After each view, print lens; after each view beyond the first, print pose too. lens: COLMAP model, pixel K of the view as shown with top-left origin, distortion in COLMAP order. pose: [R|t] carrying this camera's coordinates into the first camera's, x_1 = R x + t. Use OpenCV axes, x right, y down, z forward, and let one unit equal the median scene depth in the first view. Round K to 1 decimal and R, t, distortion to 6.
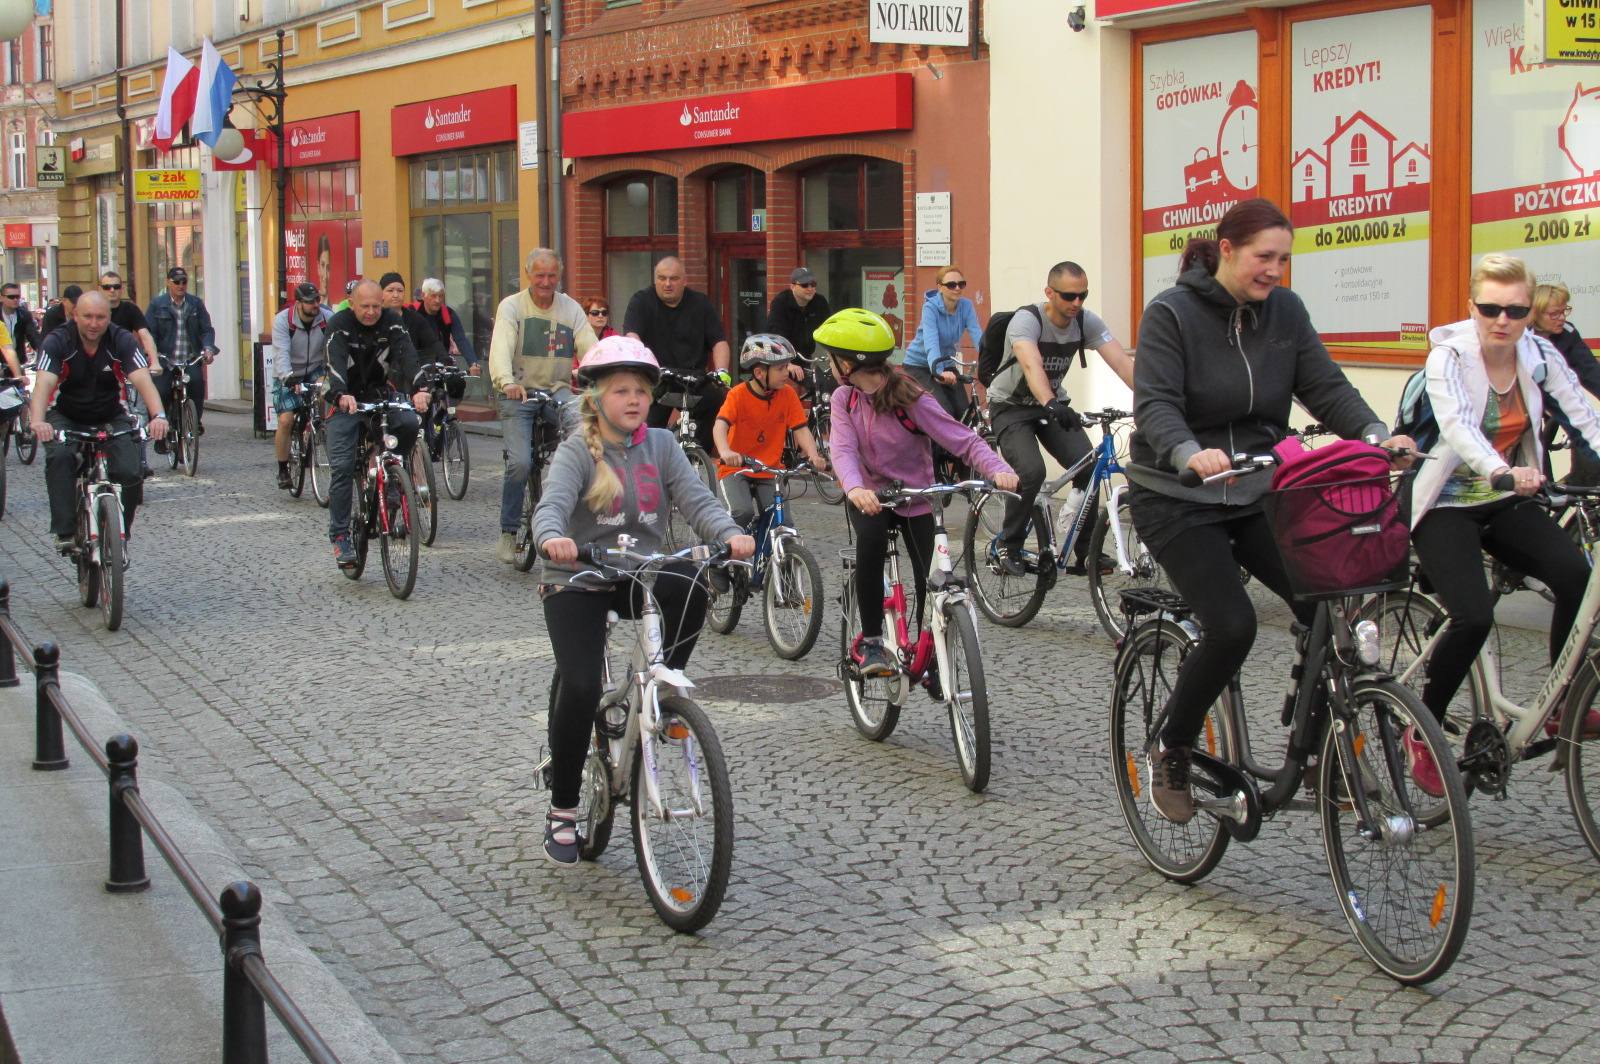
lens RADIAL K [[2582.1, 0, 801.9], [0, 2582.1, 526.7], [0, 0, 1]] dist [-0.093322, 0.000000]
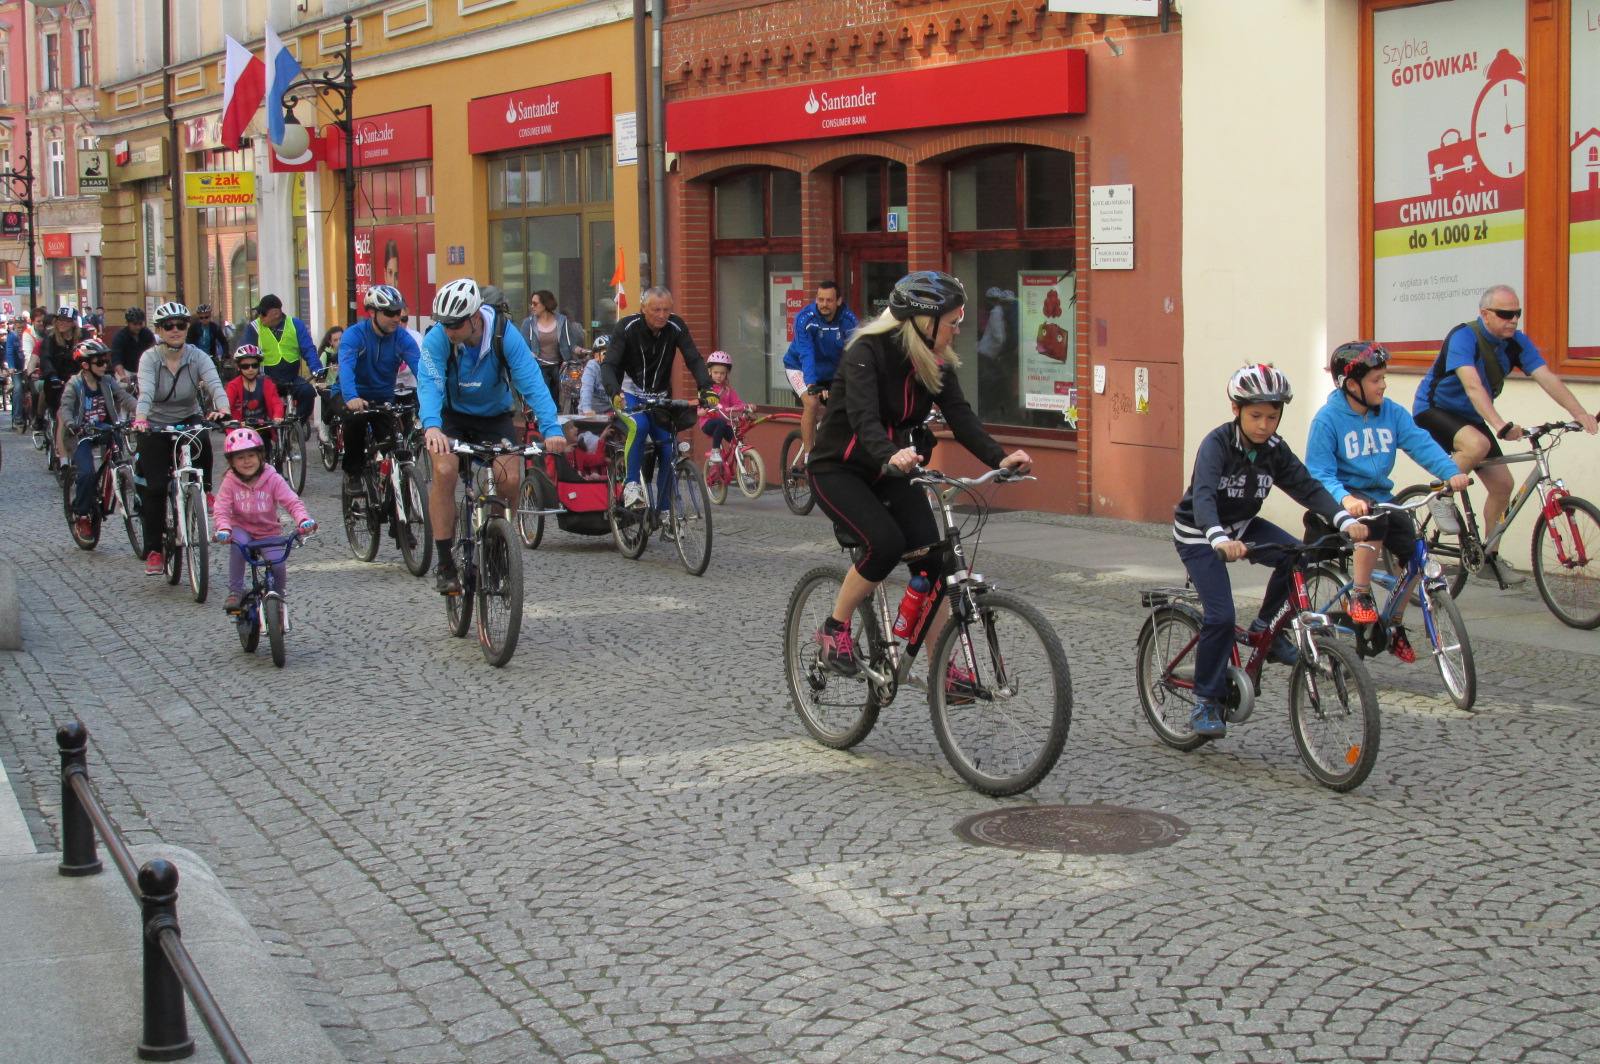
lens RADIAL K [[2582.1, 0, 802.4], [0, 2582.1, 533.2], [0, 0, 1]] dist [-0.093322, 0.000000]
pose [[0.999895, -0.005249, -0.013521, -0.059759], [0.005250, 0.999986, 0.000043, -0.016862], [0.013521, -0.000114, 0.999909, 0.173330]]
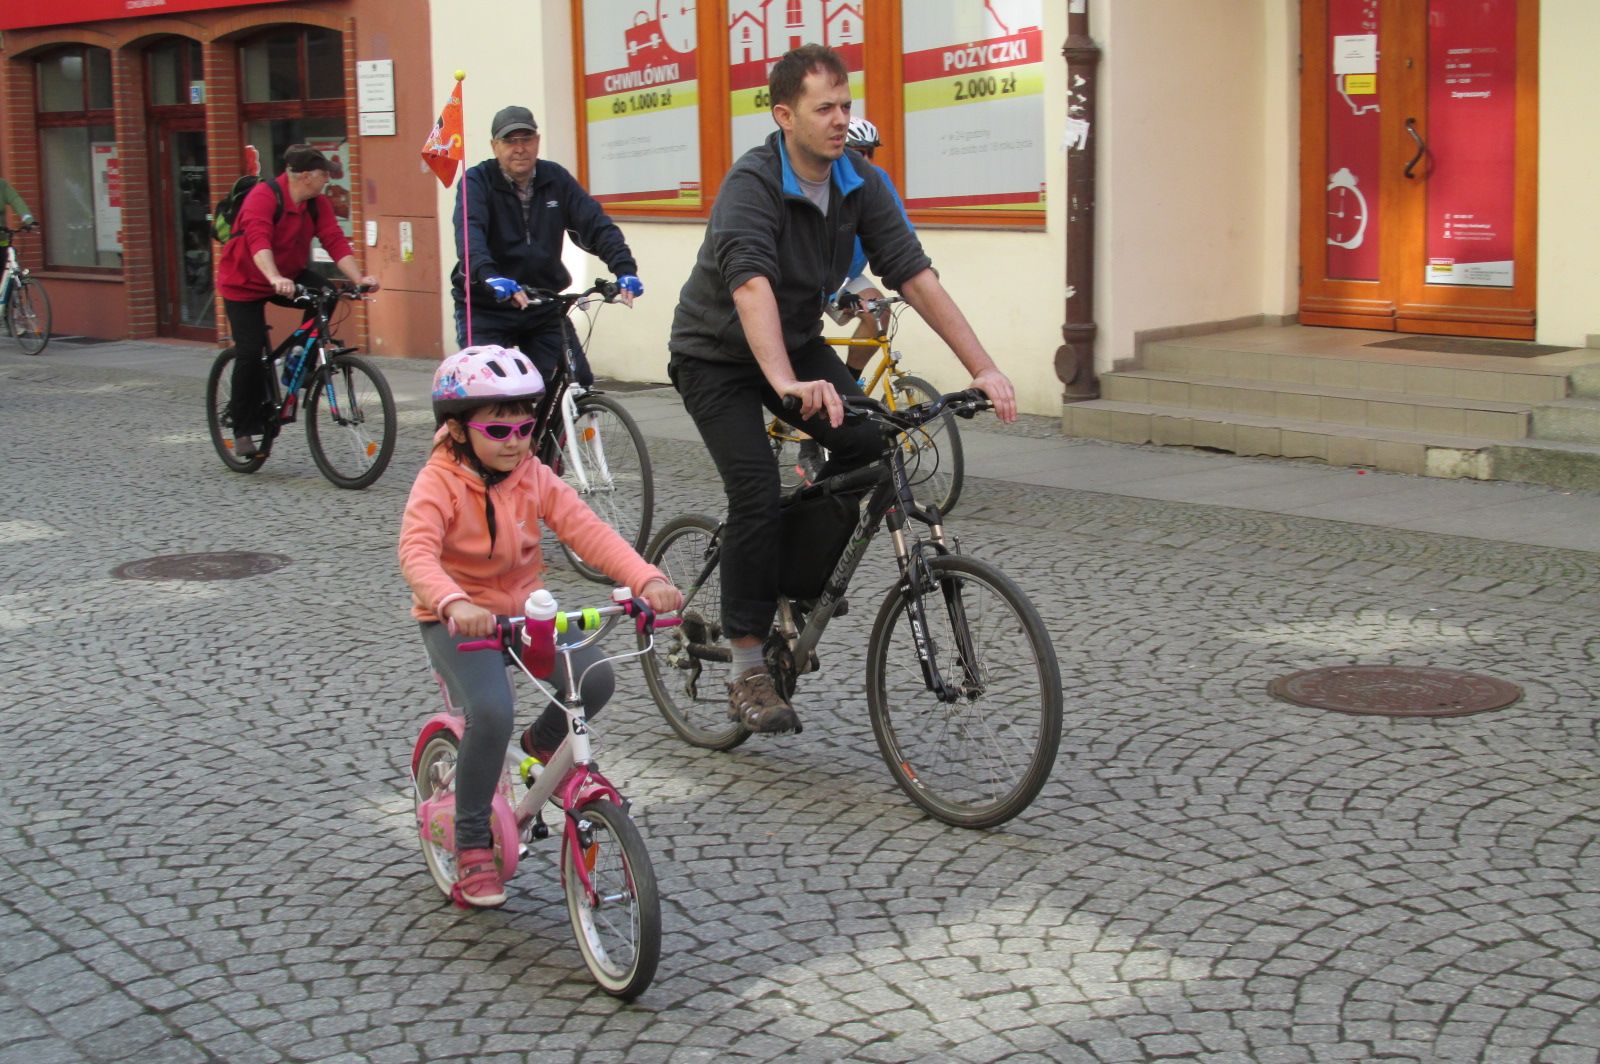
lens RADIAL K [[2582.1, 0, 805.2], [0, 2582.1, 540.2], [0, 0, 1]] dist [-0.093322, 0.000000]
pose [[0.978262, -0.045881, 0.202232, 0.007086], [0.034643, 0.997671, 0.058766, 0.002064], [-0.204457, -0.050483, 0.977573, -0.004924]]
